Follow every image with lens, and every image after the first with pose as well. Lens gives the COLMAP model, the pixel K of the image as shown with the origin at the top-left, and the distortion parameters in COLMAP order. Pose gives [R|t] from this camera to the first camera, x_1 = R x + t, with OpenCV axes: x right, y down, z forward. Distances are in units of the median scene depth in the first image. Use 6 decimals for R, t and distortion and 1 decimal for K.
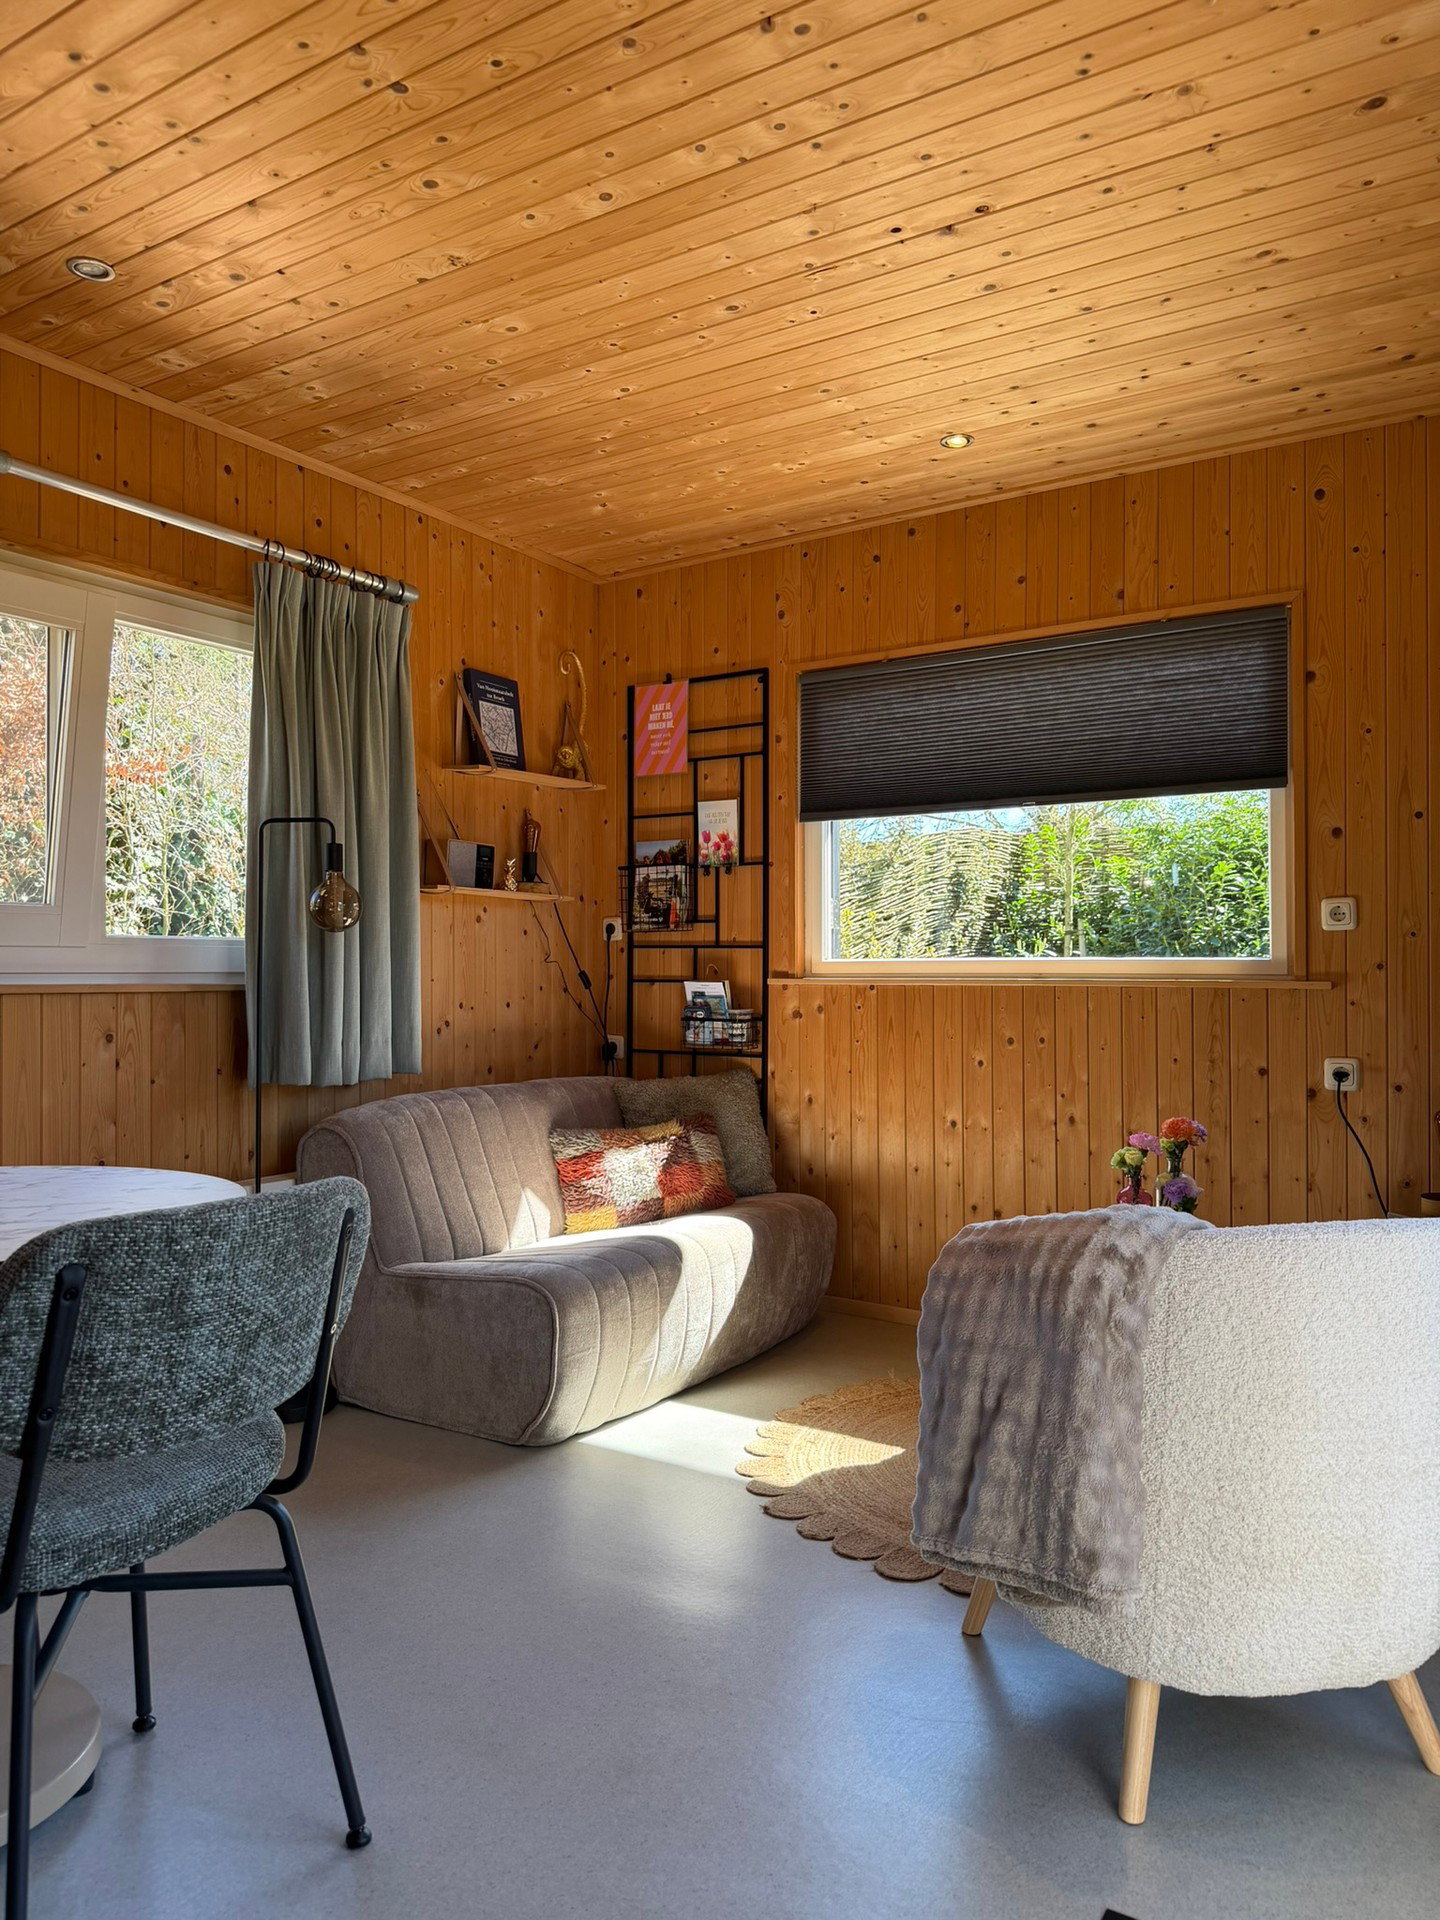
lens RADIAL K [[1349.5, 0, 713.1], [0, 1349.5, 962.8], [0, 0, 1]] dist [0.182604, -0.355076]
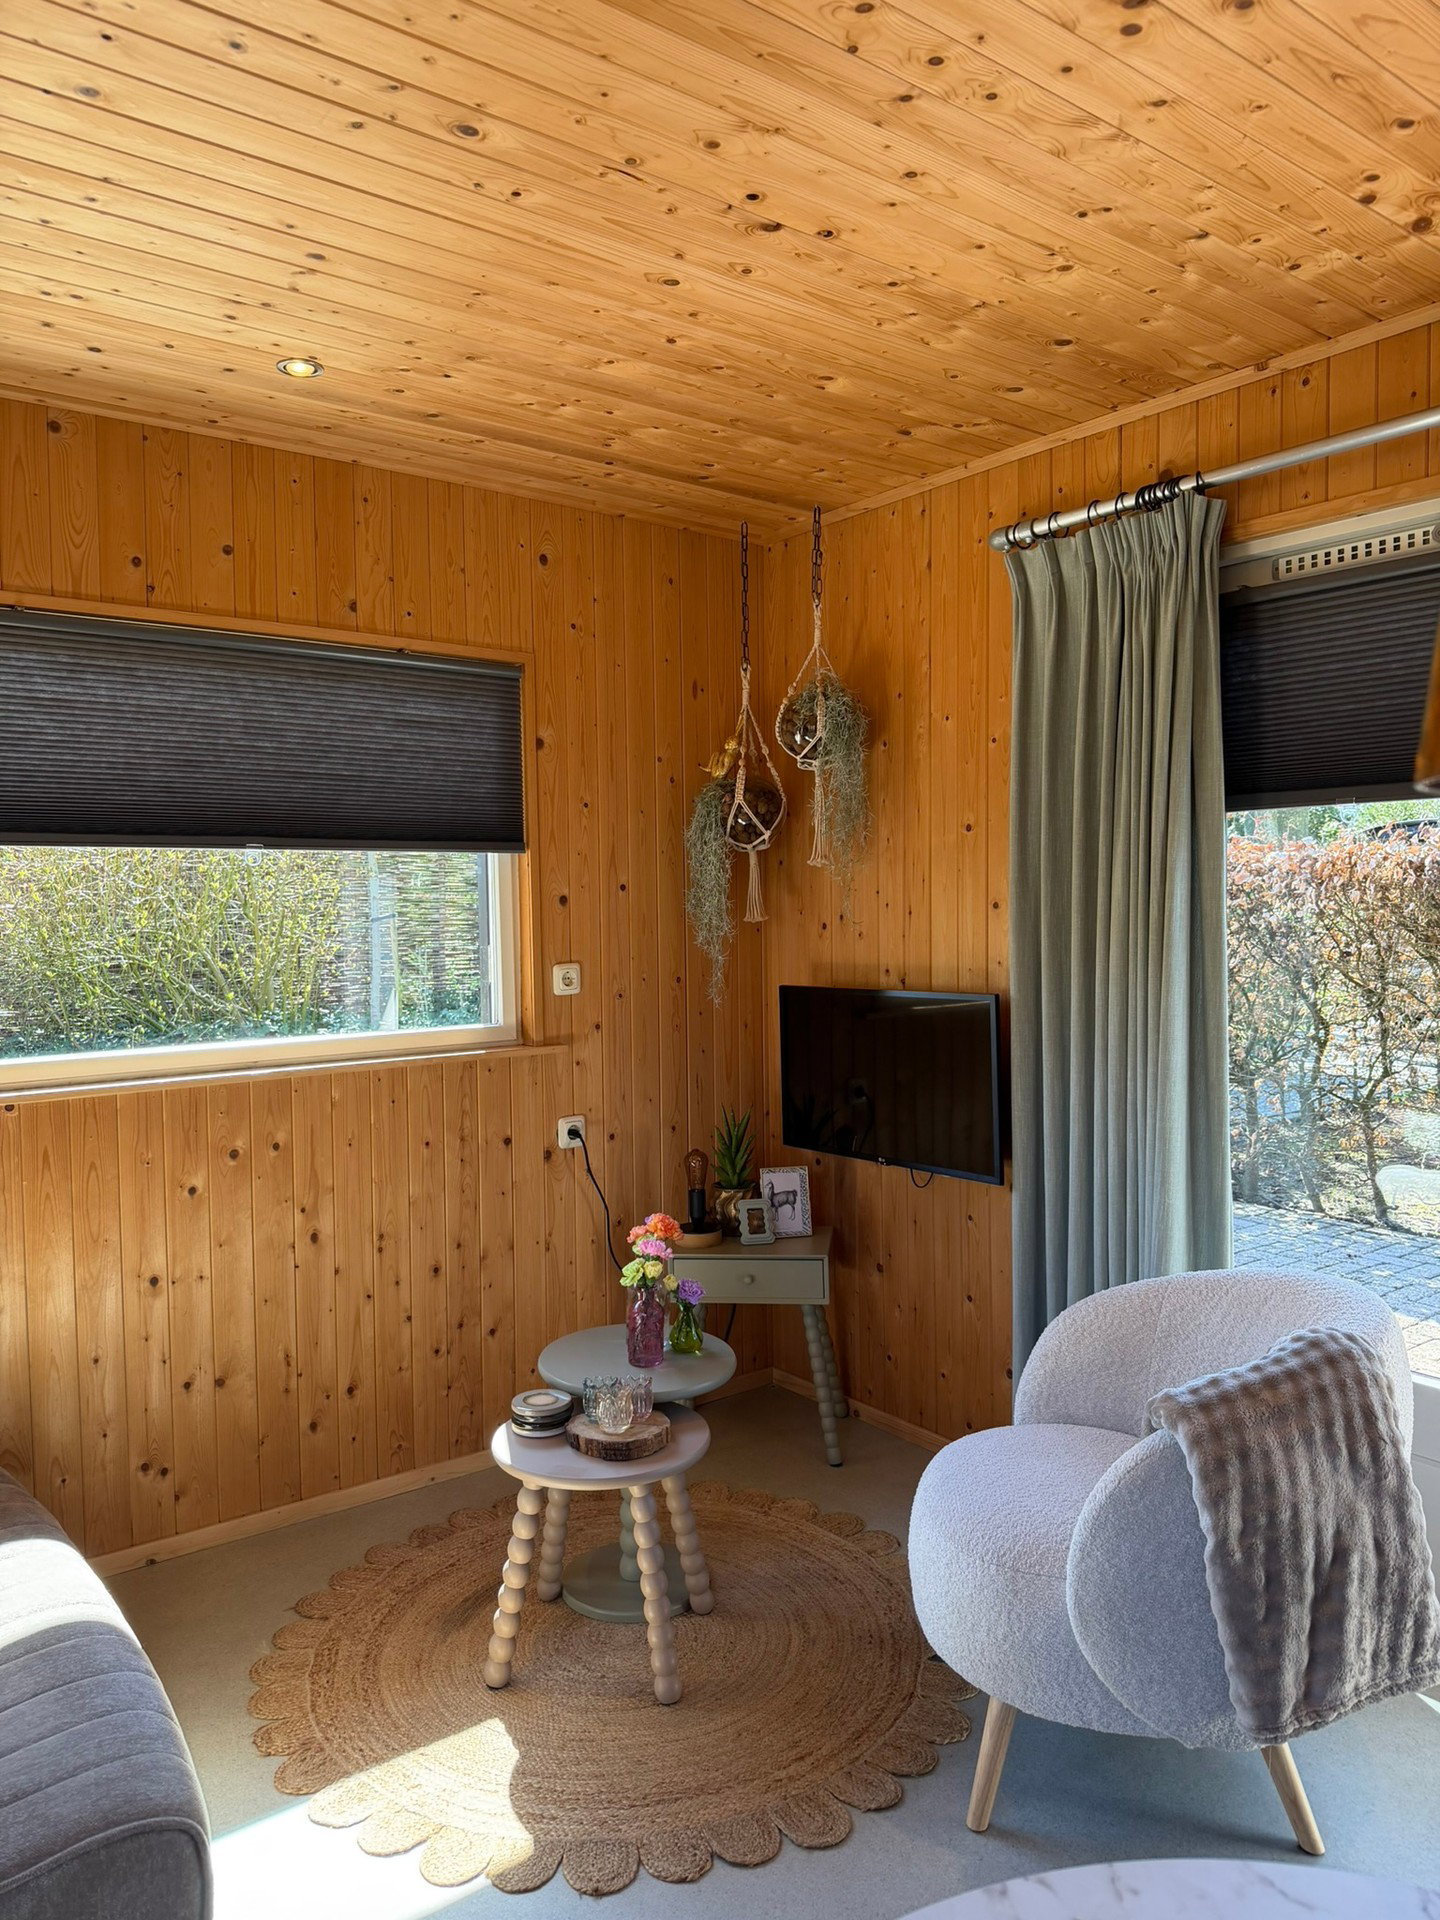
lens RADIAL K [[1349.5, 0, 713.1], [0, 1349.5, 962.8], [0, 0, 1]] dist [0.182604, -0.355076]
pose [[0.342889, -0.053899, 0.937828, -0.378486], [0.006067, 0.998459, 0.055166, -0.084097], [-0.939356, -0.013226, 0.342687, 0.445515]]
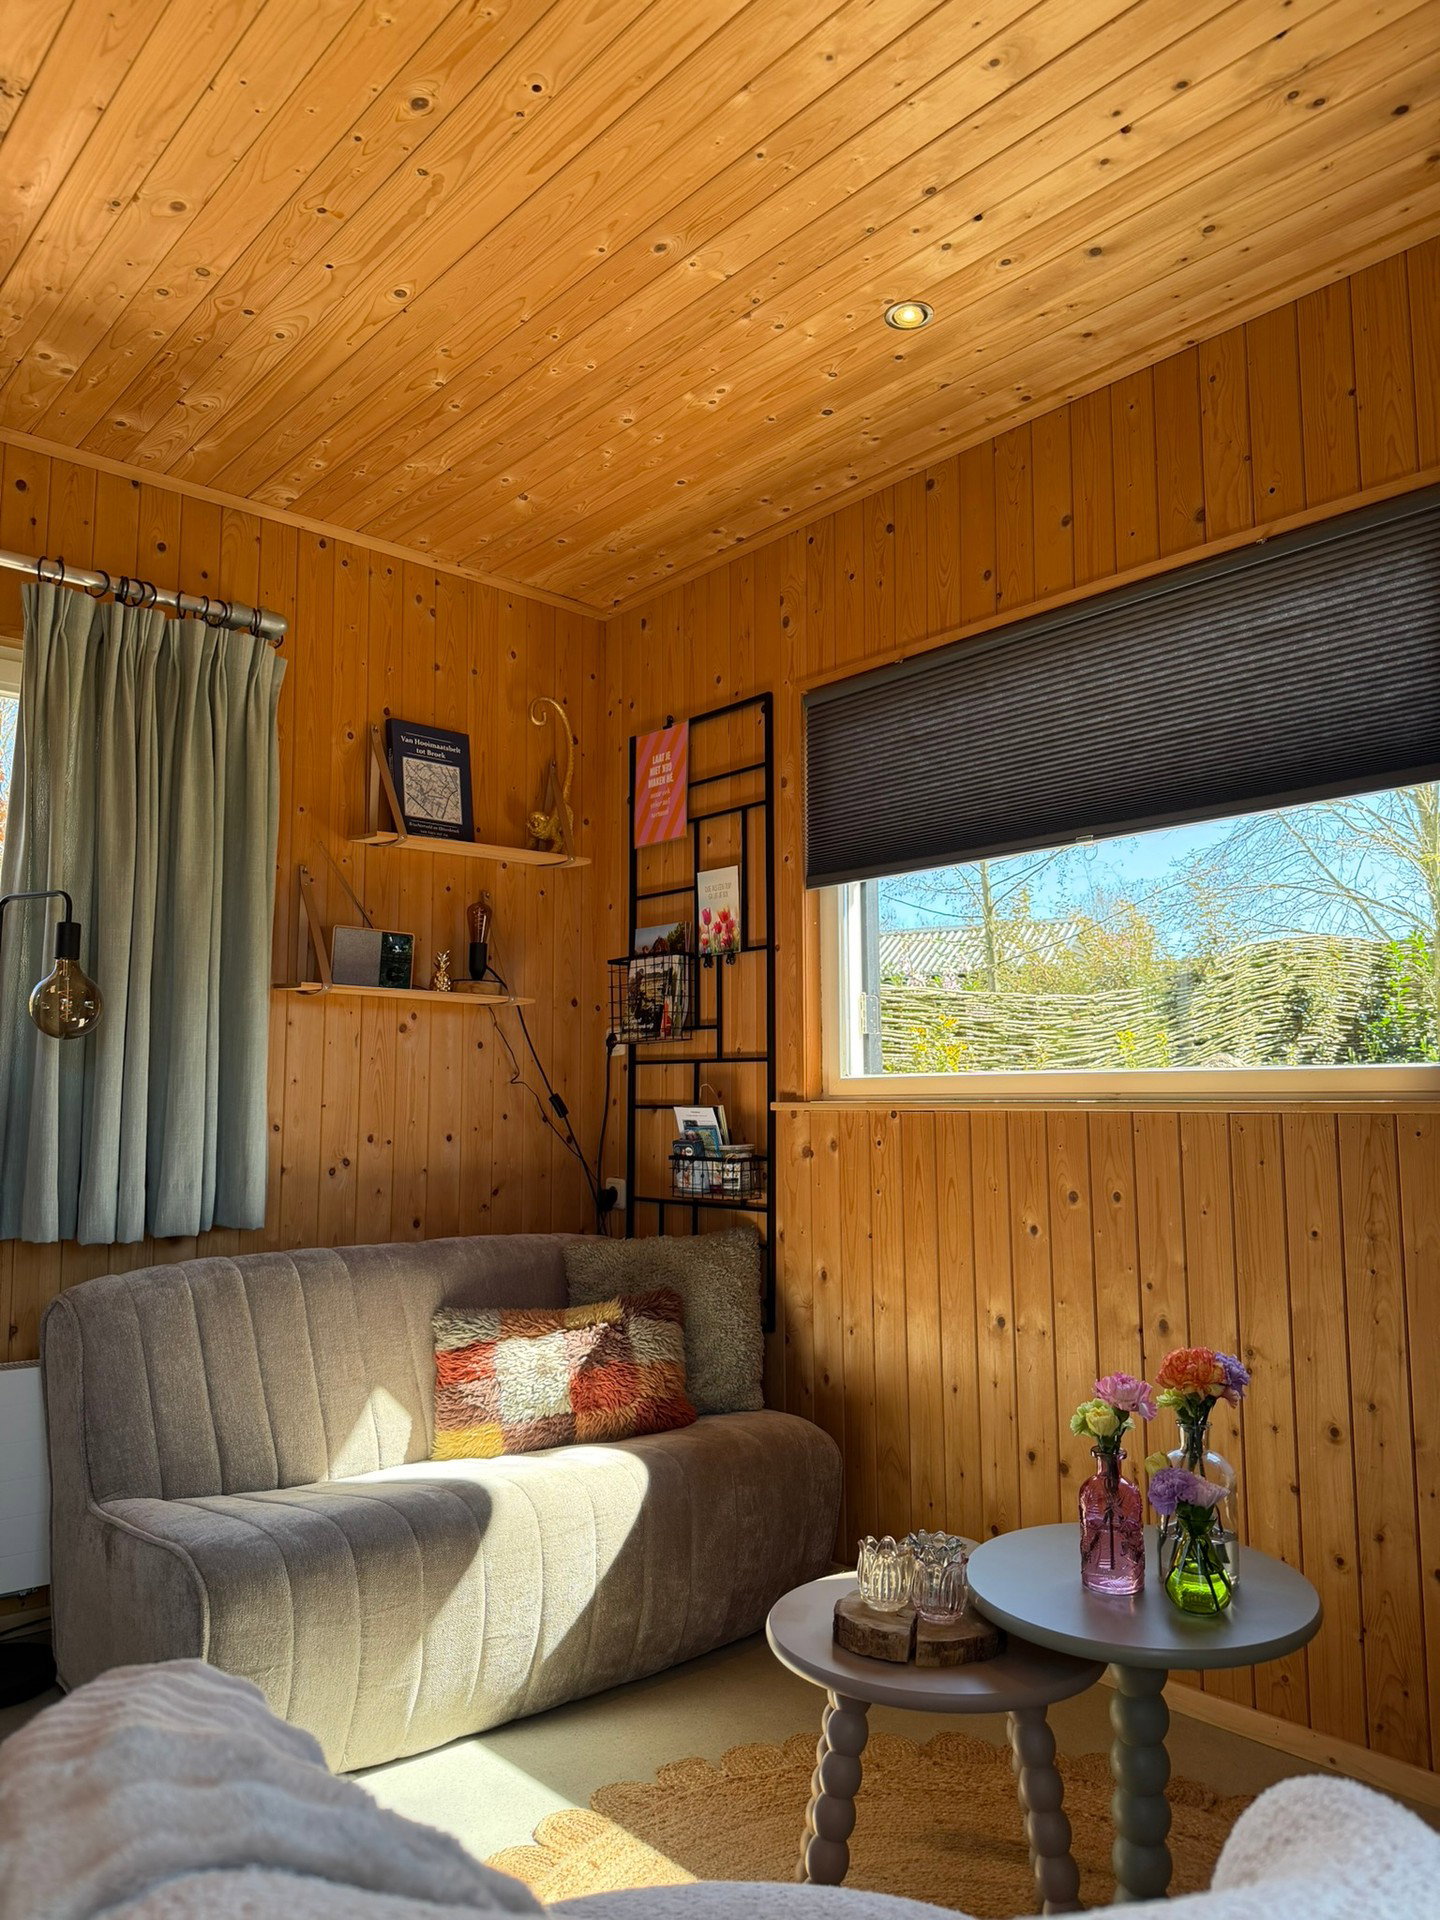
lens RADIAL K [[1349.5, 0, 713.1], [0, 1349.5, 962.8], [0, 0, 1]] dist [0.182604, -0.355076]
pose [[0.961263, -0.030839, -0.273902, 0.217951], [0.002852, 0.994781, -0.101994, 0.011285], [0.275618, 0.097262, 0.956334, 0.286177]]
